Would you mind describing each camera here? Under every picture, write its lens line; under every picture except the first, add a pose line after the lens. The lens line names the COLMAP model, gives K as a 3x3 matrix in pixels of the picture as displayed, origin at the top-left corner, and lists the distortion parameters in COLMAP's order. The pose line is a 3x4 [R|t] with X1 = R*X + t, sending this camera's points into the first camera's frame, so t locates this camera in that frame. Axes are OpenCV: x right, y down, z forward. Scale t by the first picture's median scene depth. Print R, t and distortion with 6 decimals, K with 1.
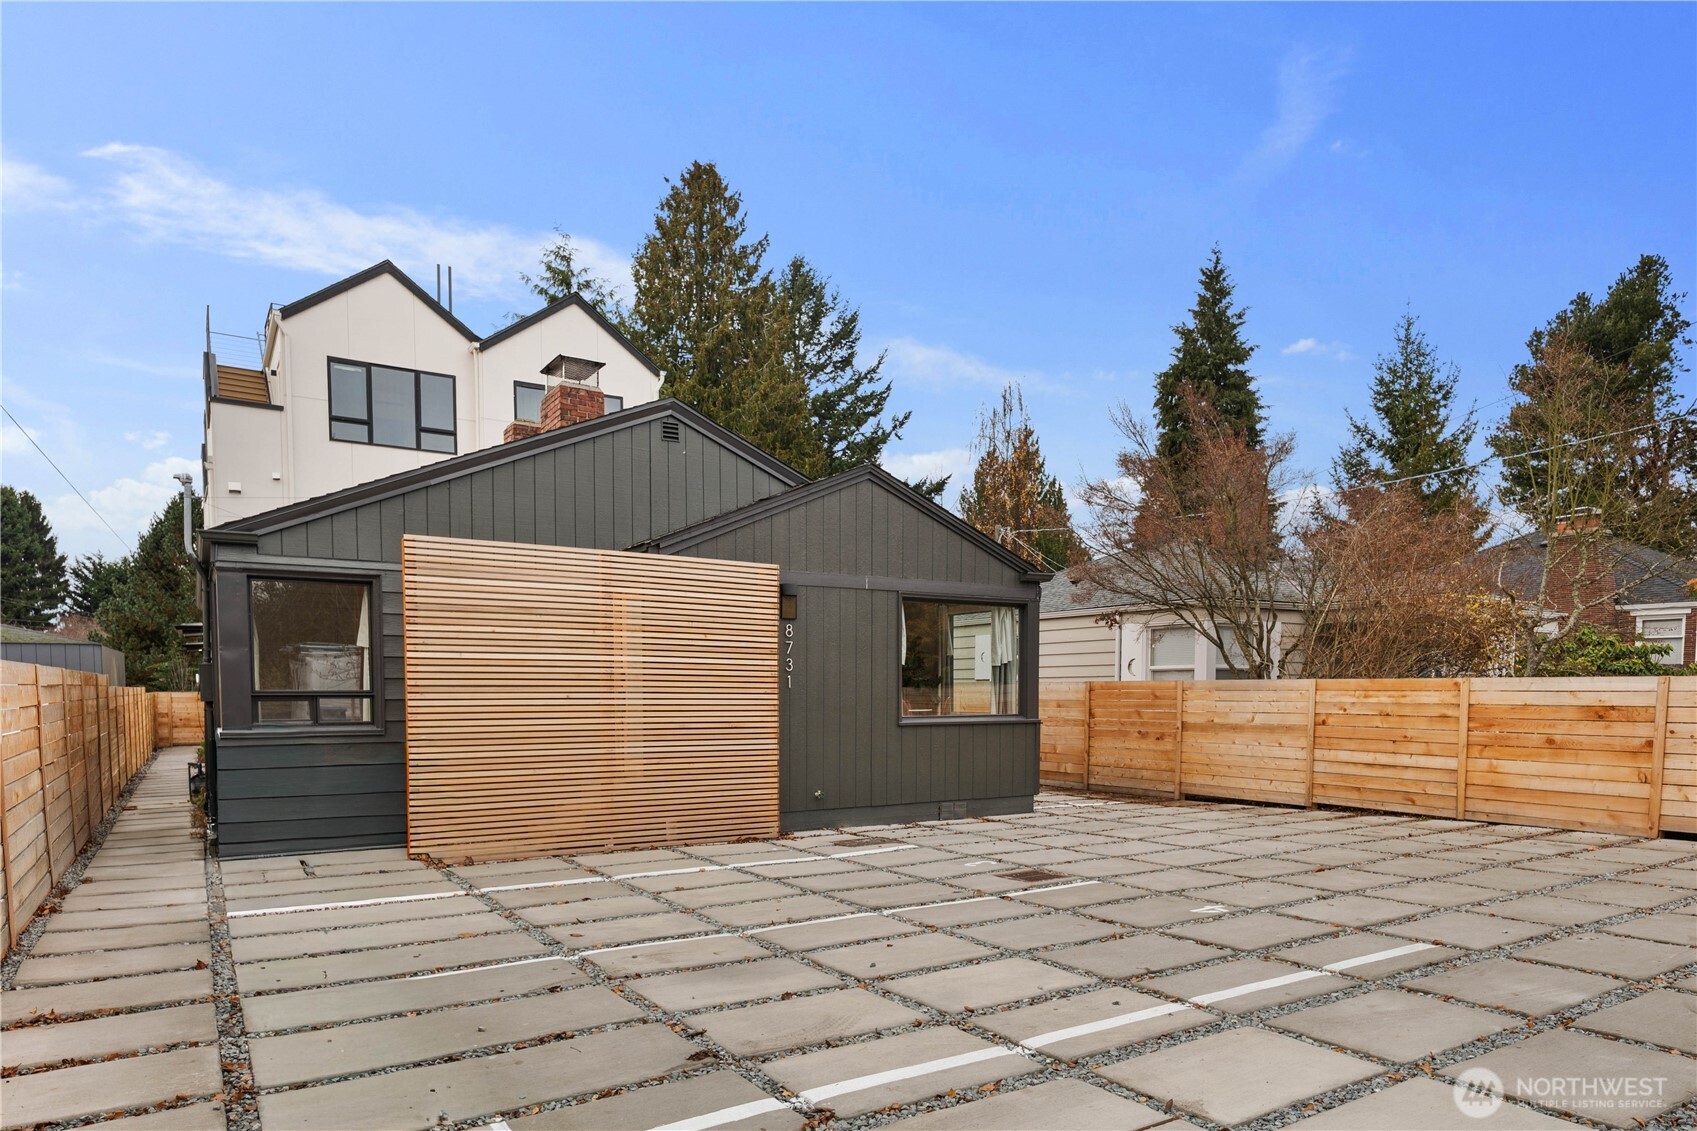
lens RADIAL K [[1041.2, 0, 866.4], [0, 1041.2, 743.9], [0, 0, 1]] dist [-0.000374, 0.003393]
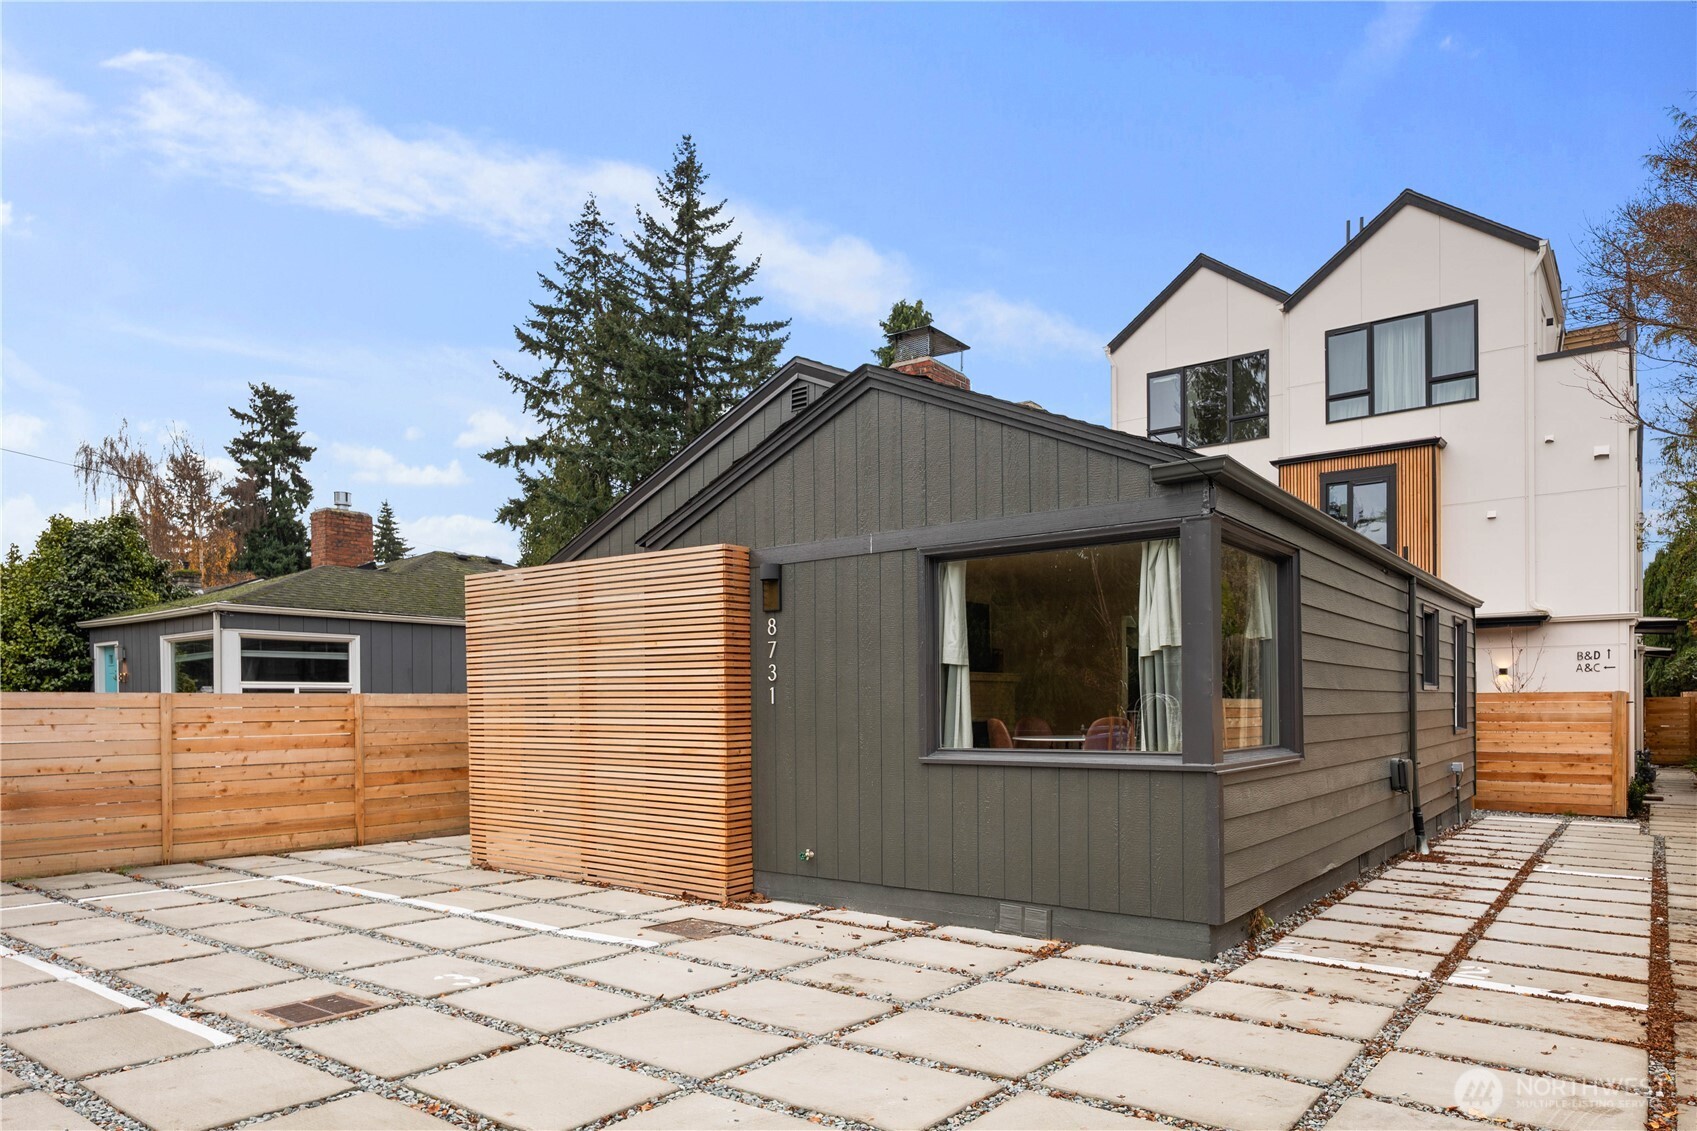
lens RADIAL K [[1045.5, 0, 916.6], [0, 1045.5, 715.5], [0, 0, 1]] dist [0.002757, 0.000460]
pose [[0.372118, 0.005696, -0.928168, 0.178005], [-0.040349, 0.999135, -0.010045, -0.011515], [0.927308, 0.041189, 0.372026, 0.222621]]
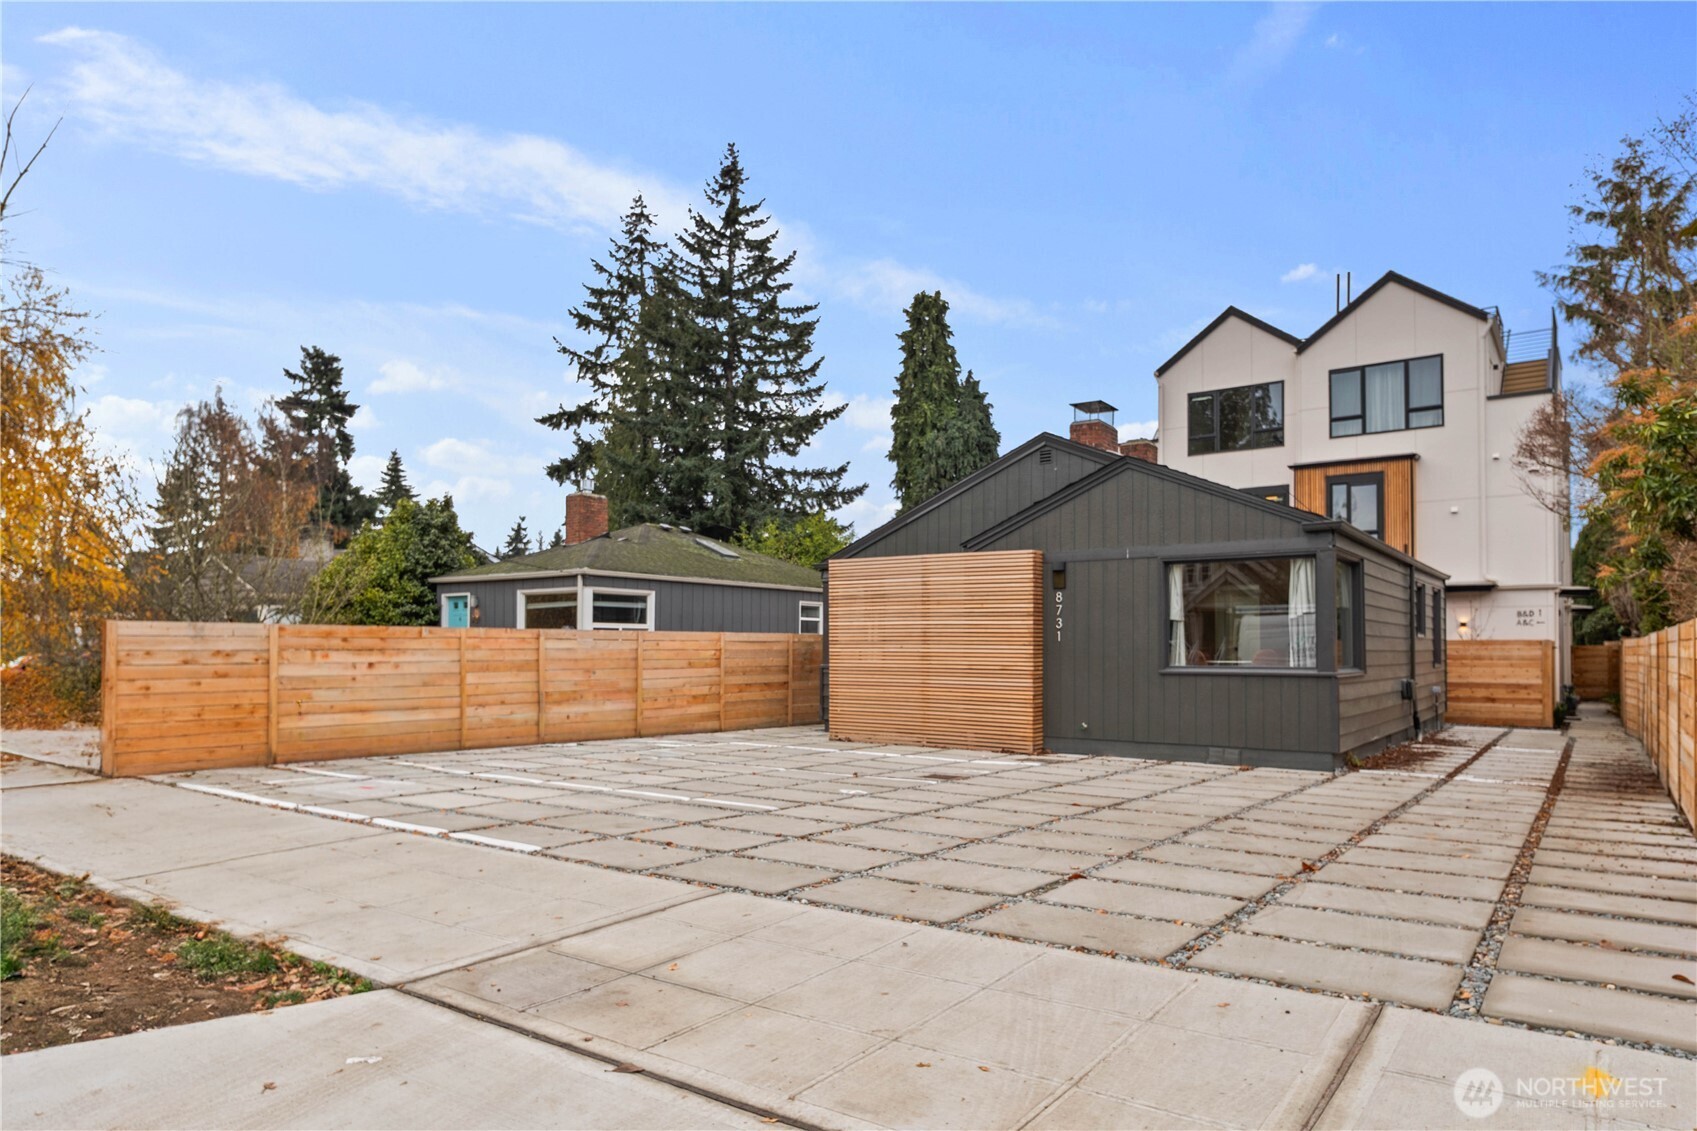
lens RADIAL K [[1032.2, 0, 869.7], [0, 1032.2, 631.2], [0, 0, 1]] dist [-0.000389, 0.002103]
pose [[0.373693, -0.015196, -0.927428, 0.280860], [-0.050378, 0.998057, -0.036652, -0.001926], [0.926183, 0.060419, 0.372202, 0.081919]]
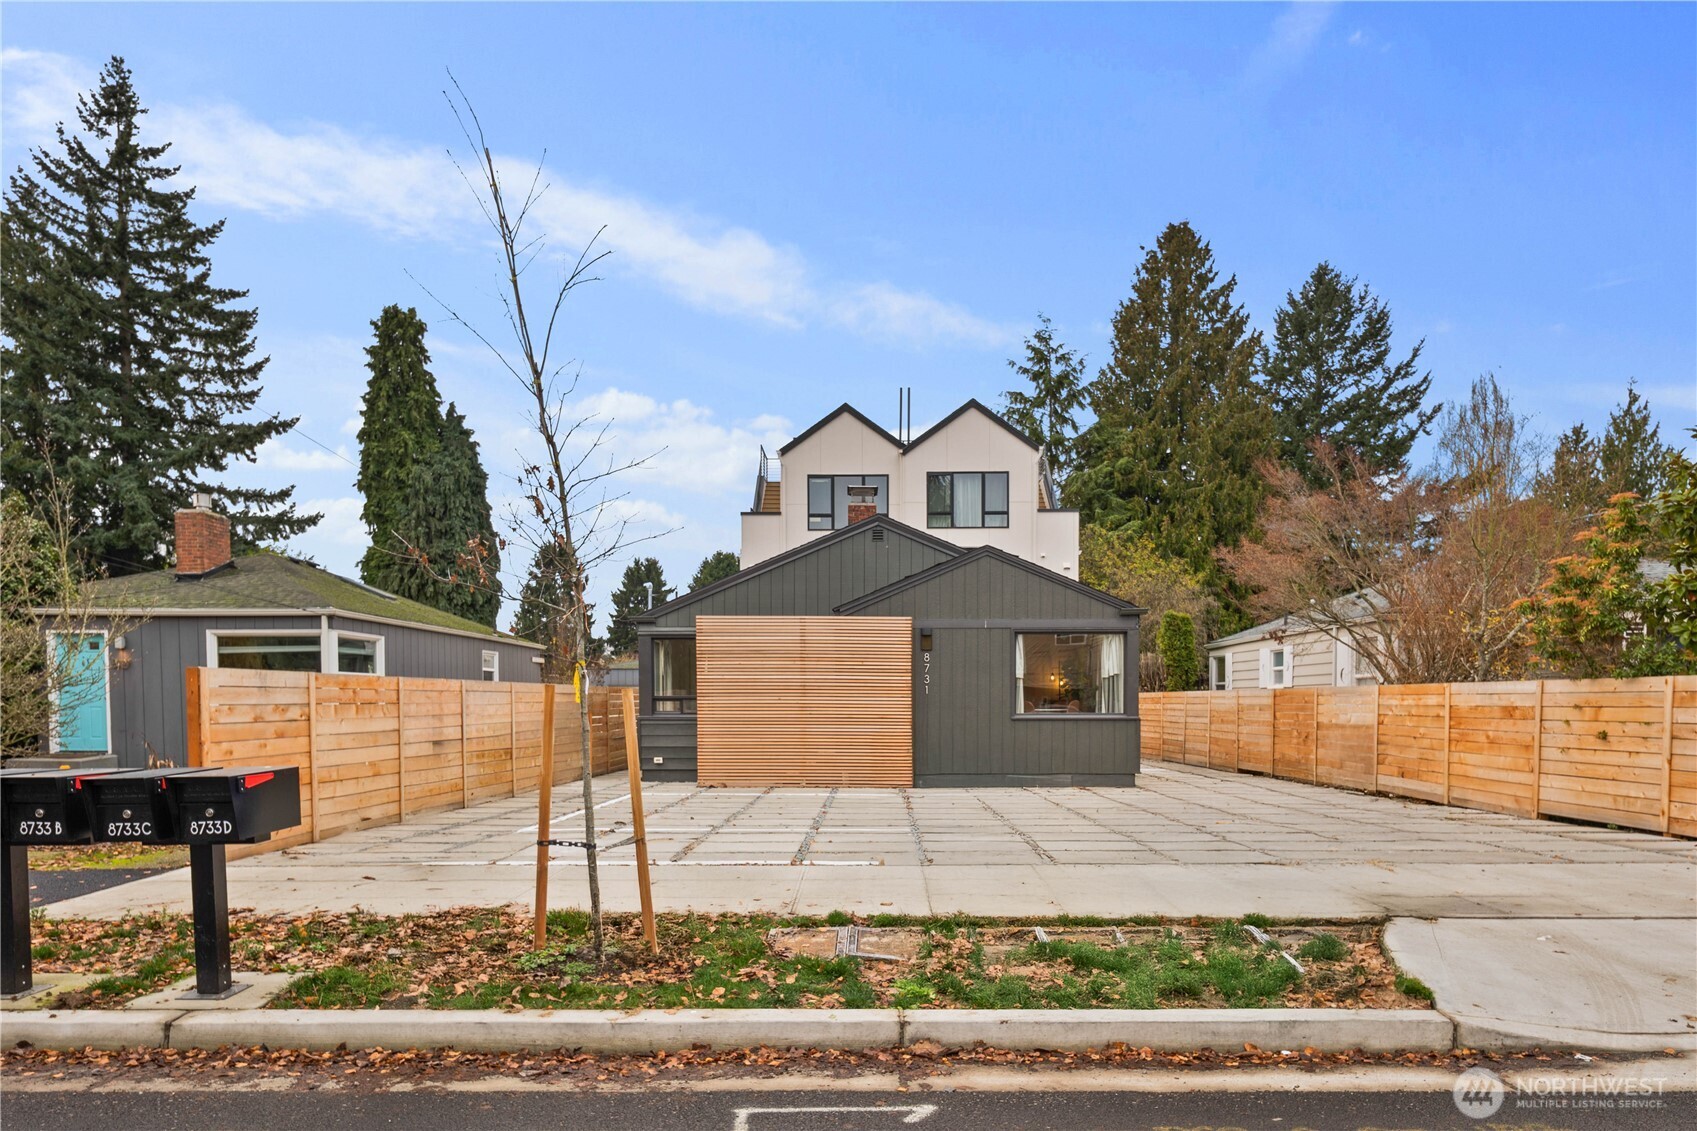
lens RADIAL K [[1027.7, 0, 856.0], [0, 1027.7, 738.5], [0, 0, 1]] dist [-0.000338, 0.002204]
pose [[0.832834, 0.019921, -0.553164, 0.189527], [-0.028453, 0.999572, -0.006841, 0.007402], [0.552791, 0.021436, 0.833044, -0.094986]]
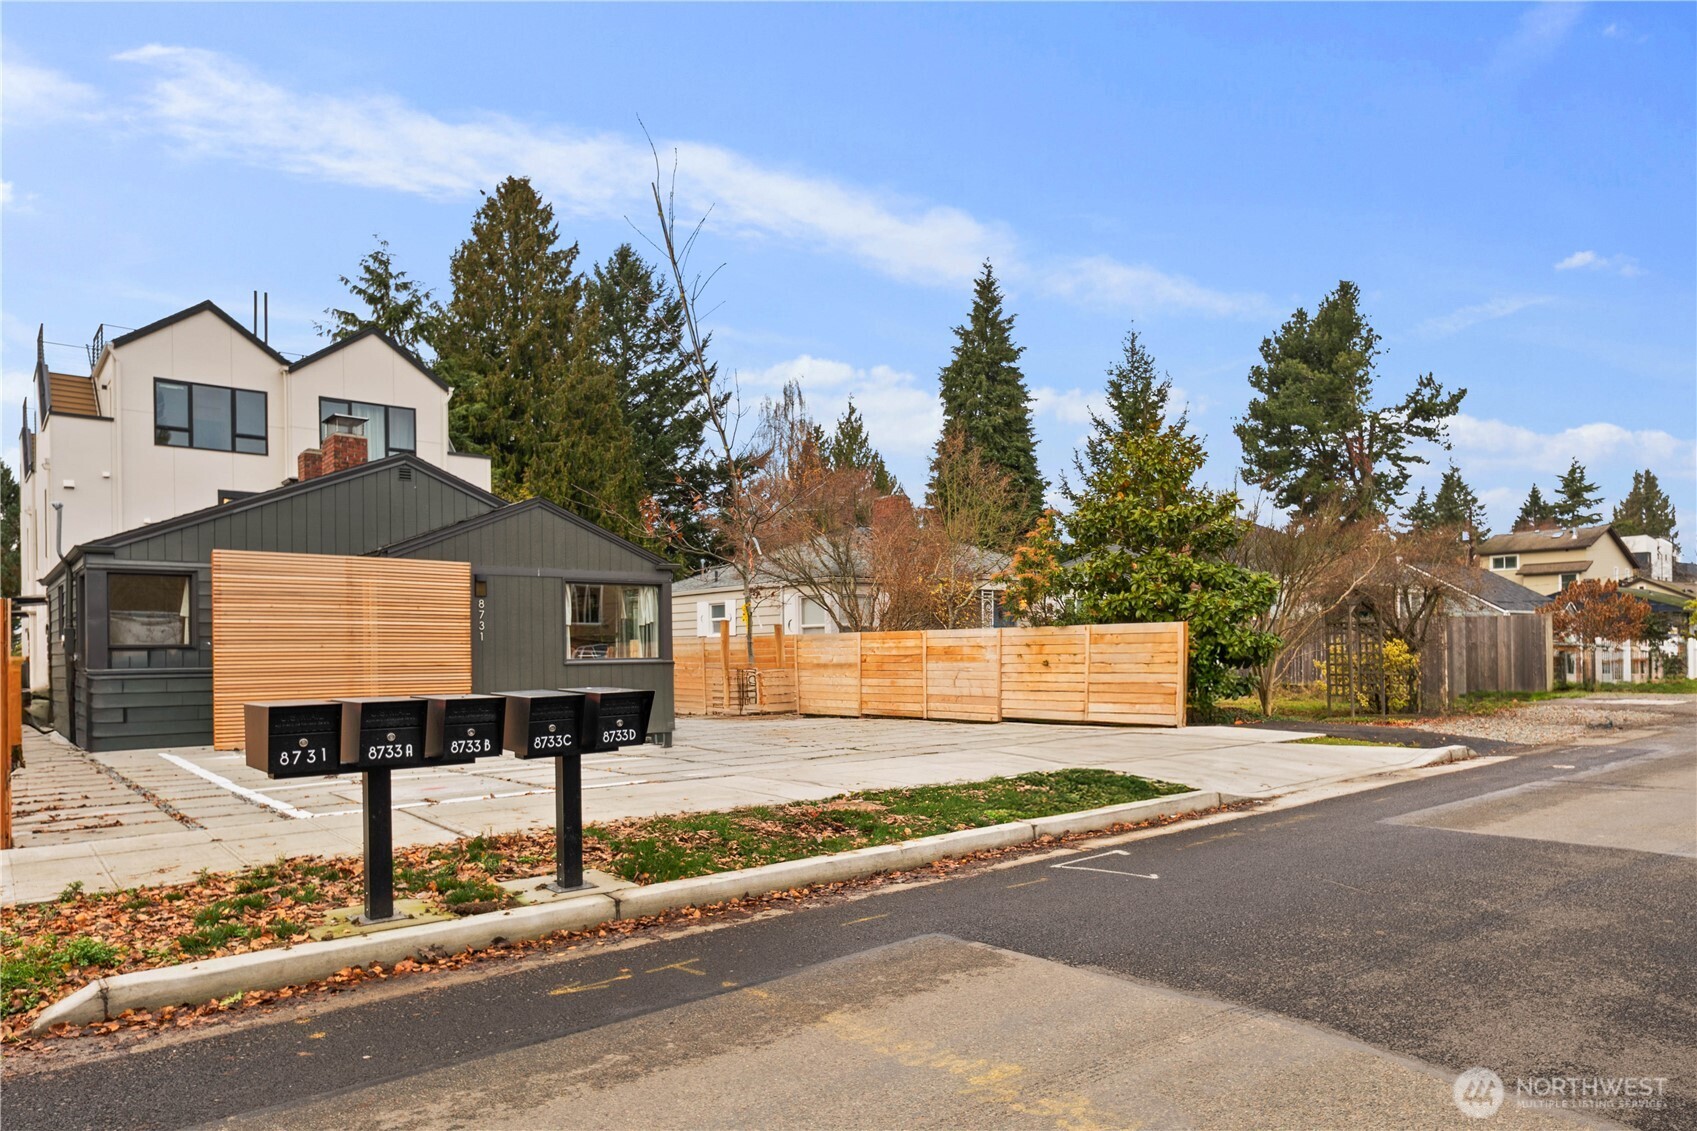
lens RADIAL K [[1074.6, 0, 900.4], [0, 1074.6, 650.8], [0, 0, 1]] dist [0.001765, 0.001285]
pose [[0.989754, -0.011895, 0.142288, 0.086151], [0.019301, 0.998523, -0.050785, 0.015007], [-0.141474, 0.053011, 0.988522, -0.183982]]
